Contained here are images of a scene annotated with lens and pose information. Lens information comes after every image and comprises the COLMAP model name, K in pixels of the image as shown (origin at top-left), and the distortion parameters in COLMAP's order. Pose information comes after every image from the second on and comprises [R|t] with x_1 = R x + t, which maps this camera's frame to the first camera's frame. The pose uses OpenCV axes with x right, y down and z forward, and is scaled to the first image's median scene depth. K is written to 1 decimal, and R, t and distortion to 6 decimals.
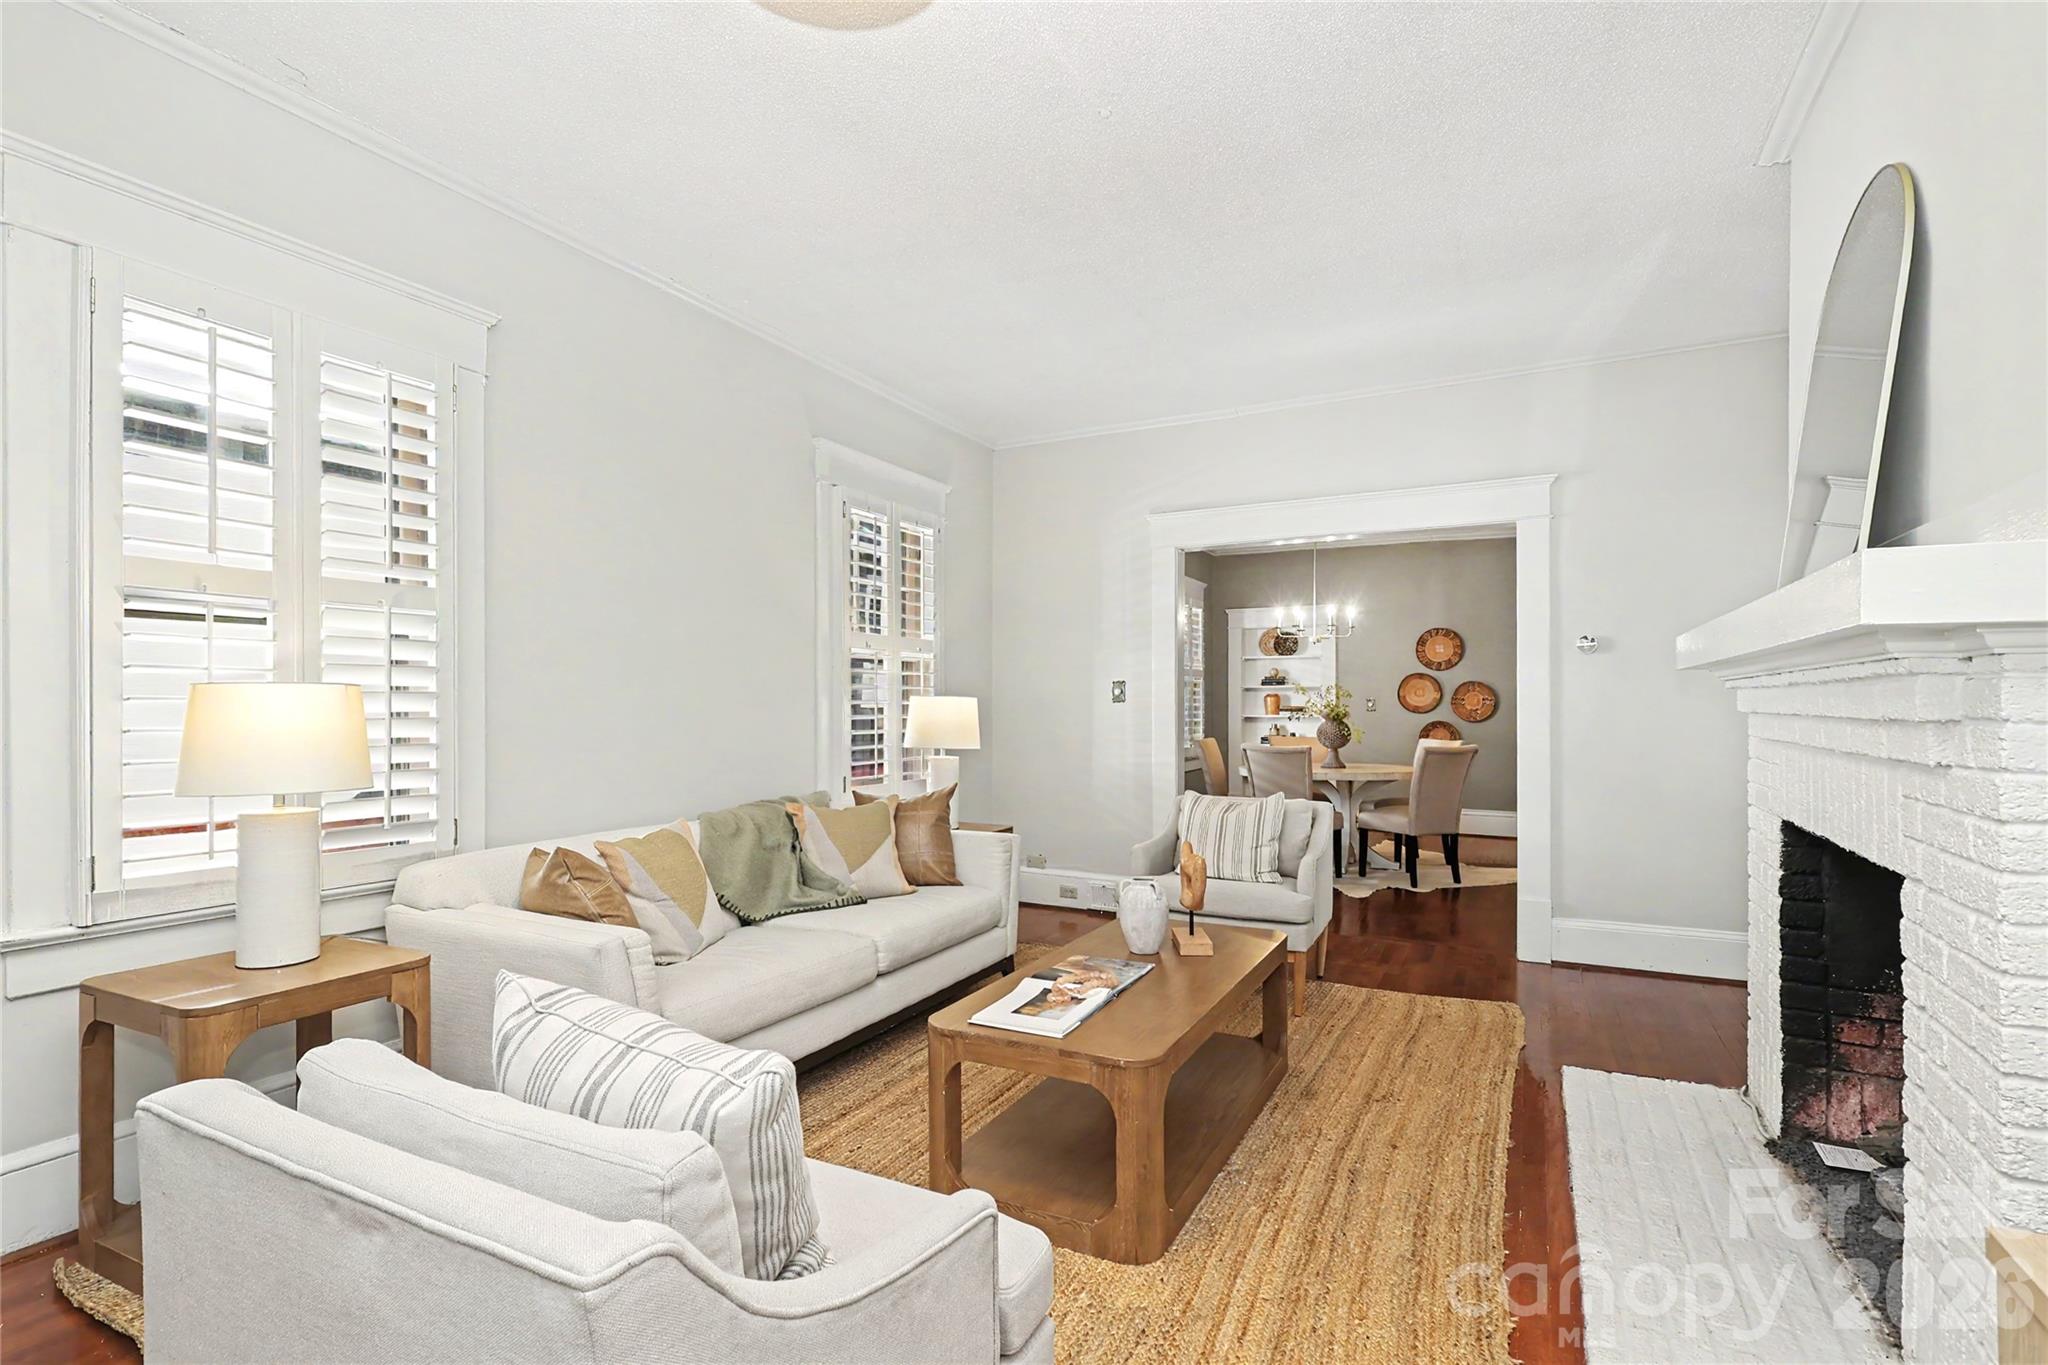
lens RADIAL K [[974.3, 0, 1016.4], [0, 974.3, 704.2], [0, 0, 1]] dist [0.004196, -0.001530]
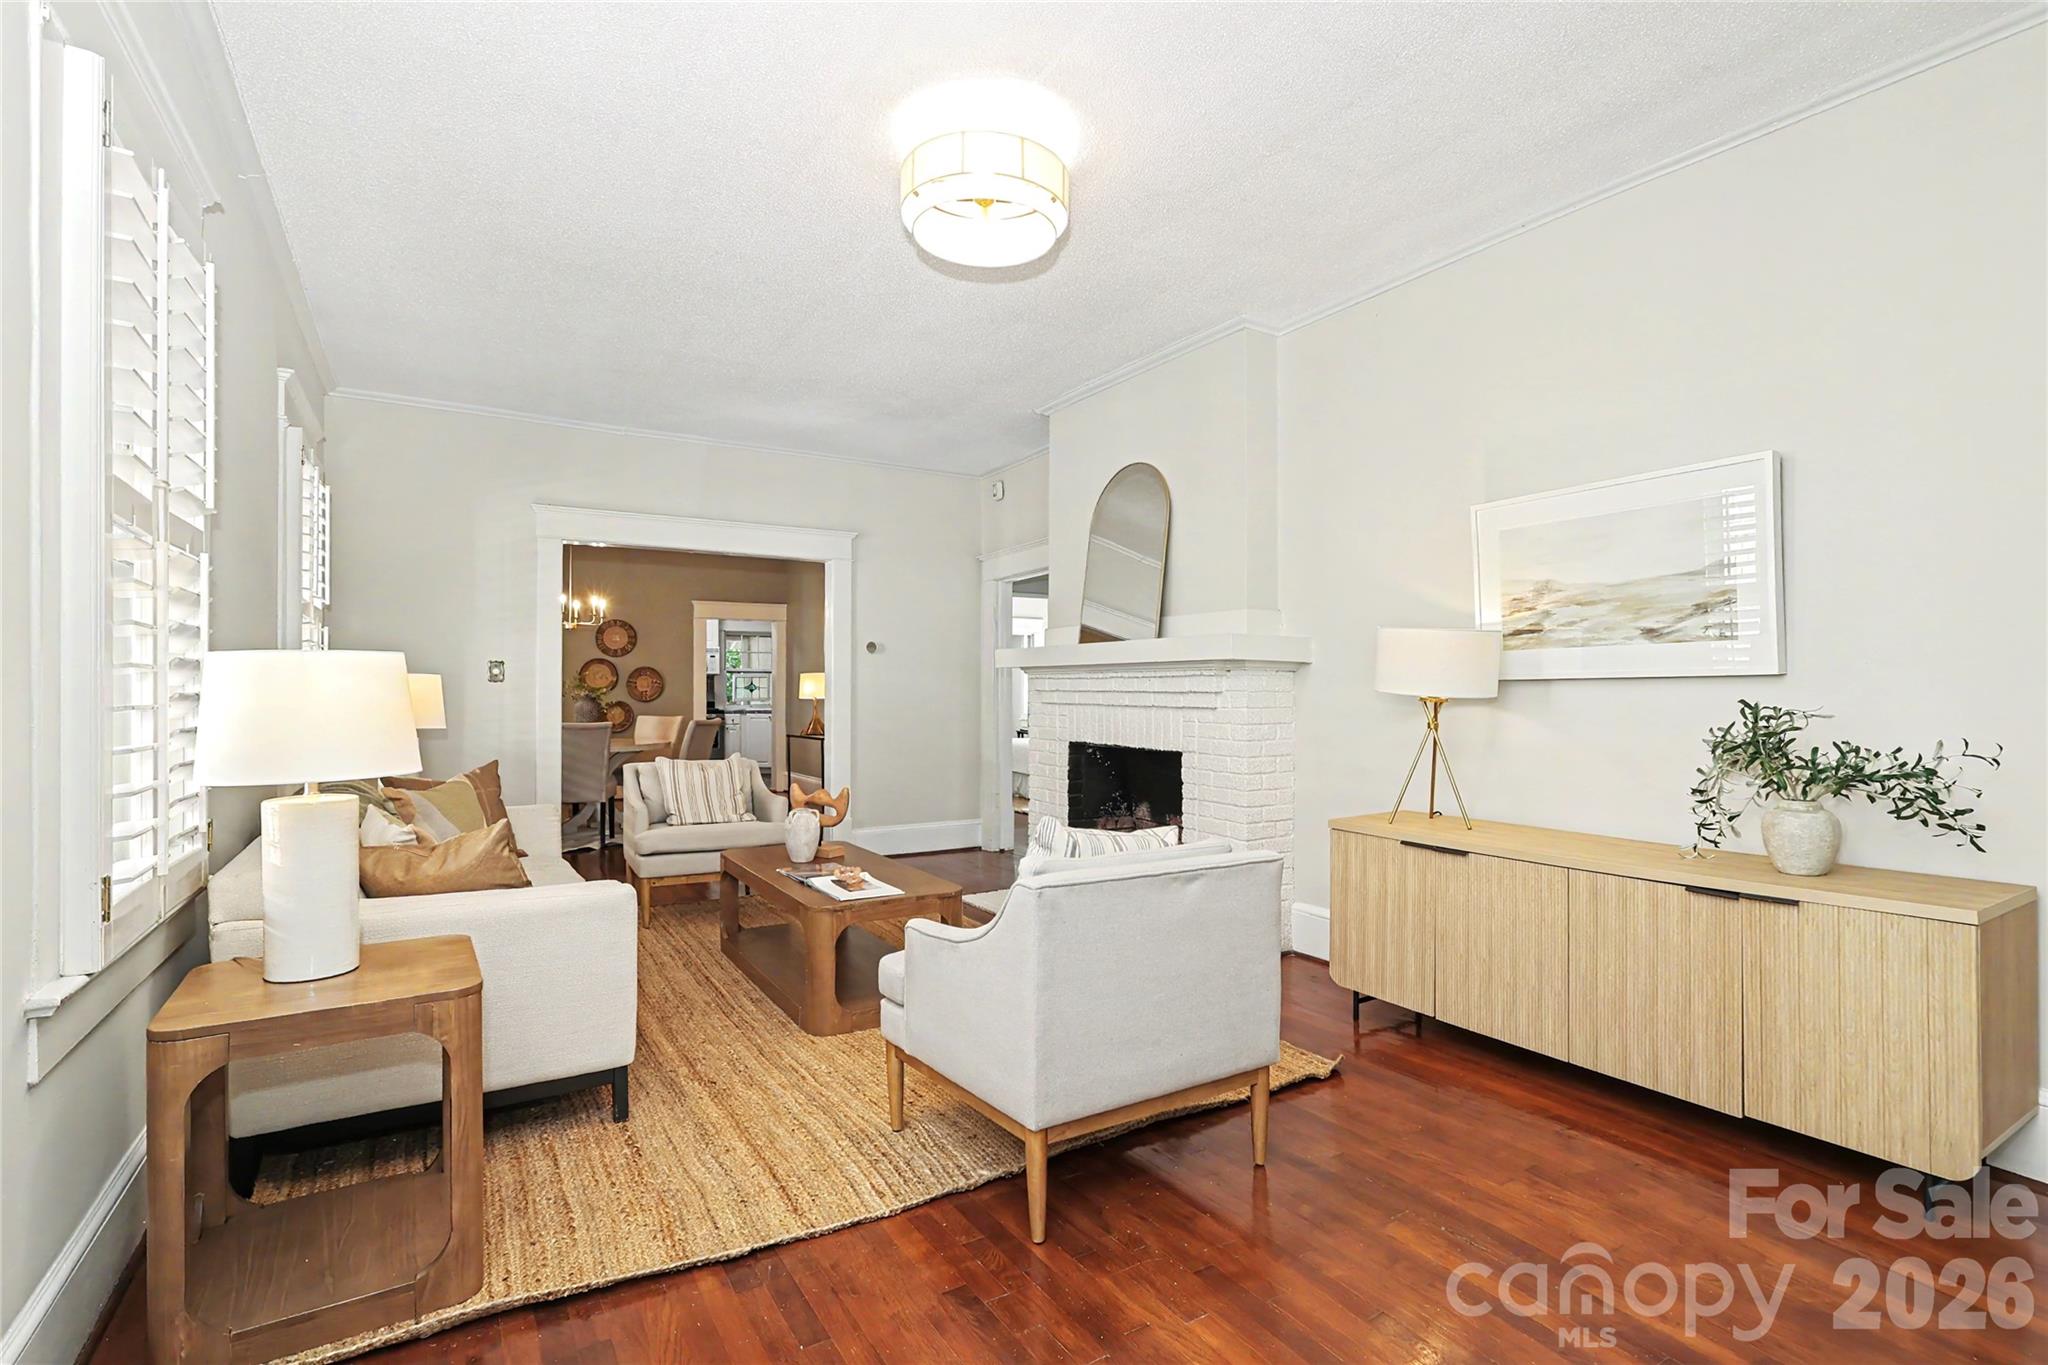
lens RADIAL K [[974.3, 0, 1038.9], [0, 974.3, 683.5], [0, 0, 1]] dist [0.004196, -0.001530]
pose [[0.490637, 0.009267, 0.871315, -0.497950], [-0.005000, 0.999957, -0.007820, 0.004797], [-0.871350, -0.000520, 0.490662, 0.016943]]
